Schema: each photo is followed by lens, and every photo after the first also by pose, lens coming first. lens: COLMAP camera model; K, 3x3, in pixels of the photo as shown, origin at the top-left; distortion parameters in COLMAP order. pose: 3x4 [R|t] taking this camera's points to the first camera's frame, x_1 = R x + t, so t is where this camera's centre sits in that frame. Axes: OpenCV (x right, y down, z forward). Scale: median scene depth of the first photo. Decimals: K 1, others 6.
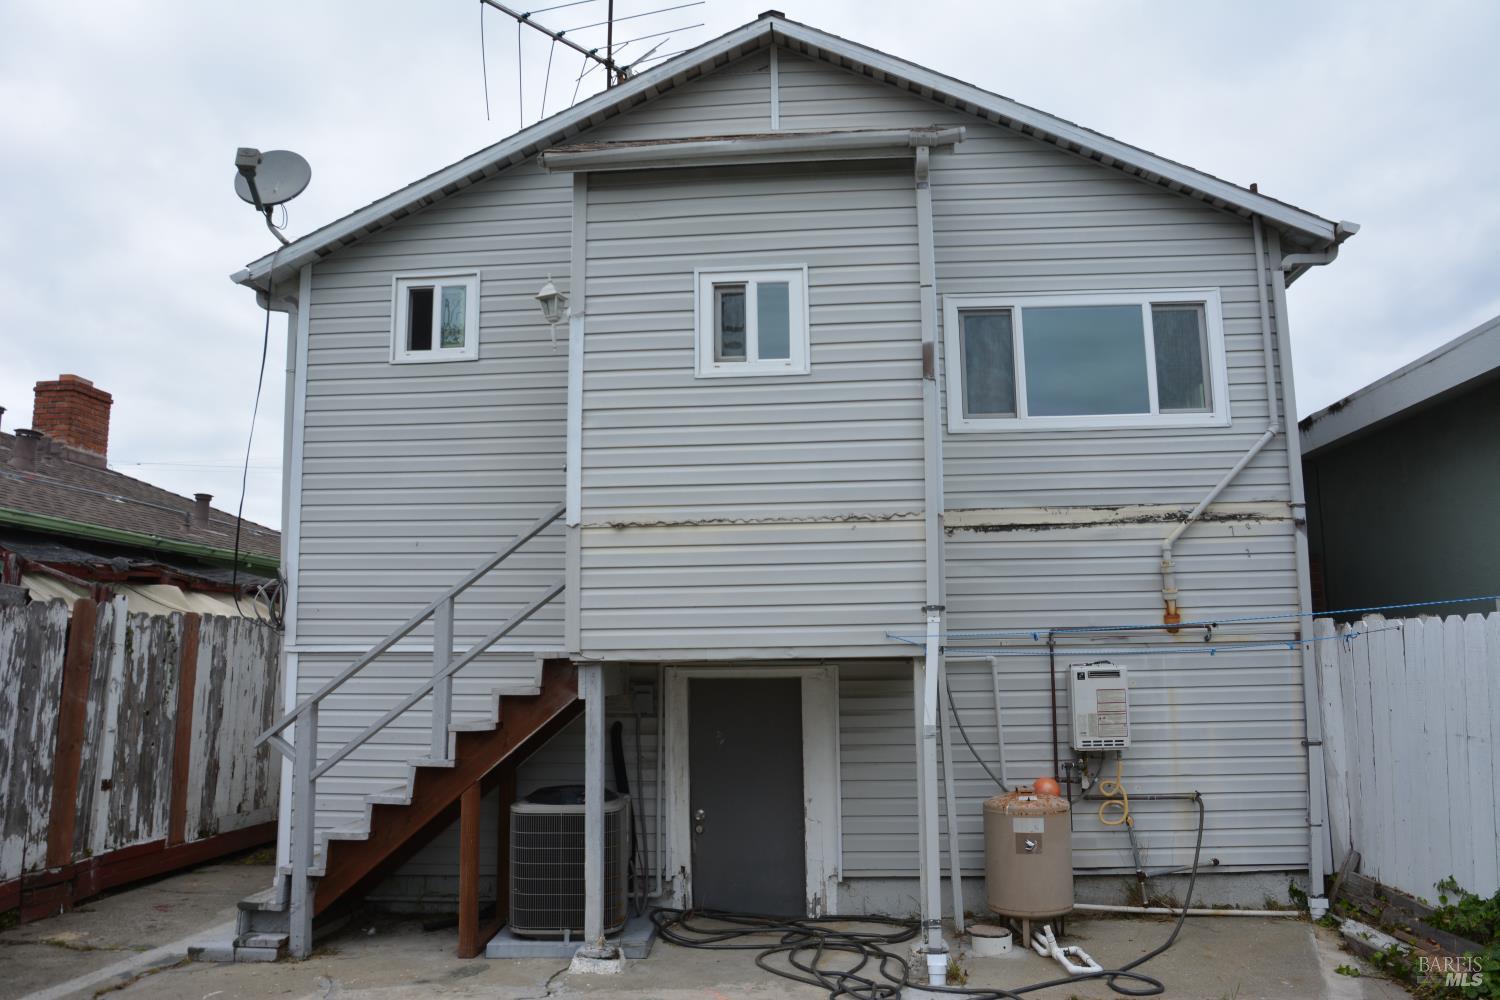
lens RADIAL K [[1052.6, 0, 745.7], [0, 1052.6, 506.5], [0, 0, 1]] dist [-0.110712, 0.076991]
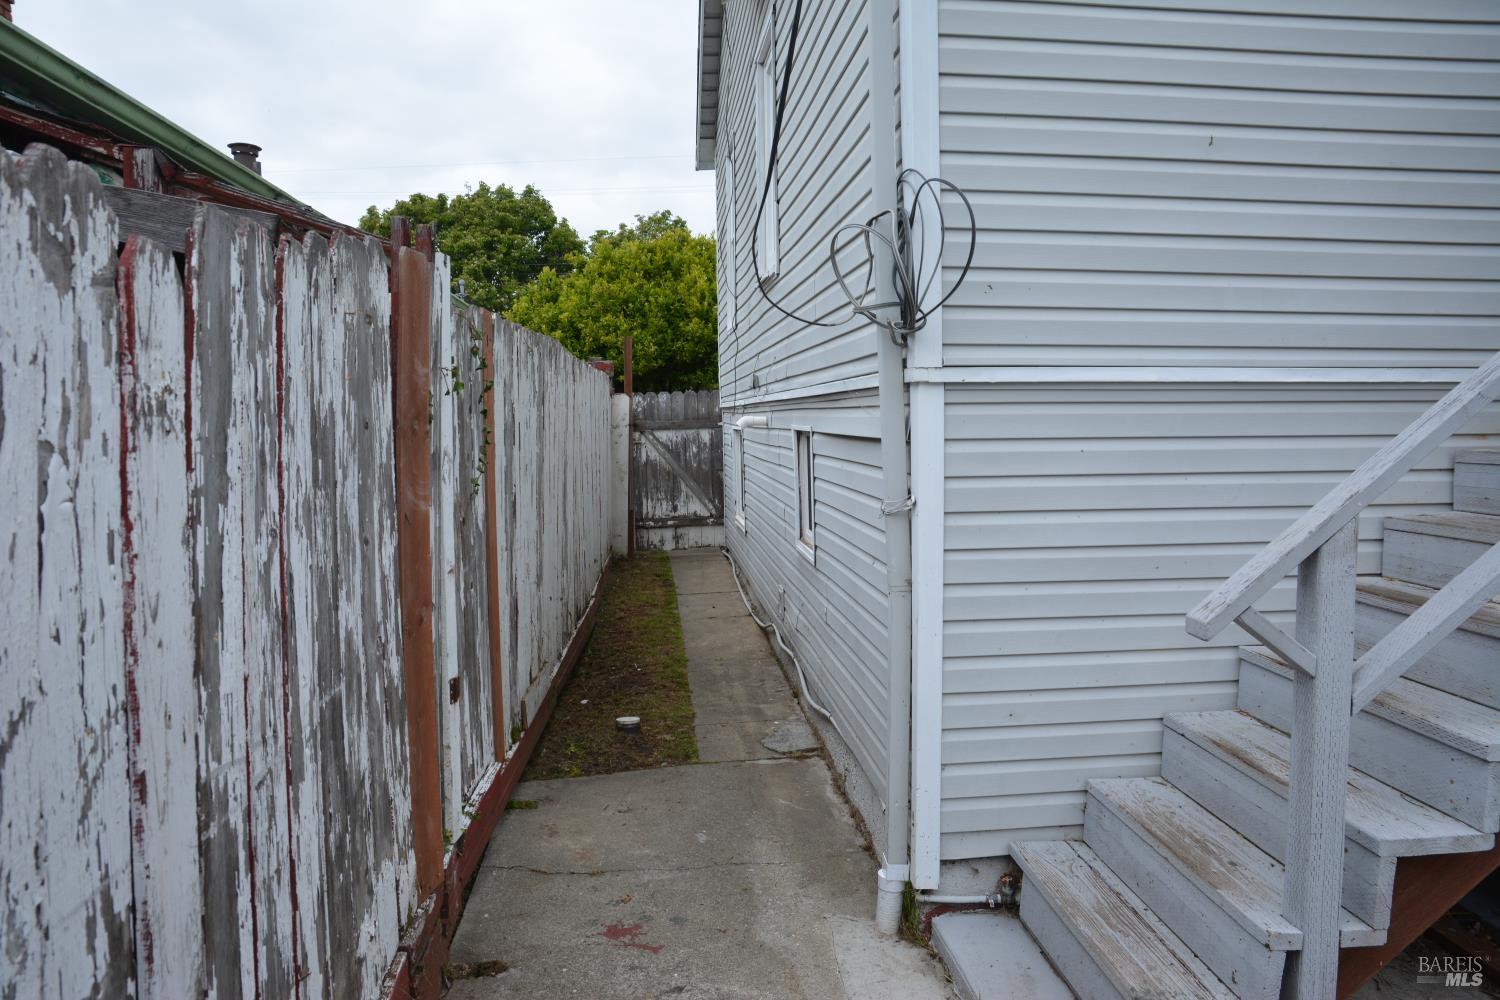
lens RADIAL K [[1052.6, 0, 745.7], [0, 1052.6, 506.5], [0, 0, 1]] dist [-0.110712, 0.076991]
pose [[0.988633, -0.014385, 0.149659, -0.590870], [-0.020281, 0.973555, 0.227551, 0.094431], [-0.148974, -0.228000, 0.962197, 0.584444]]
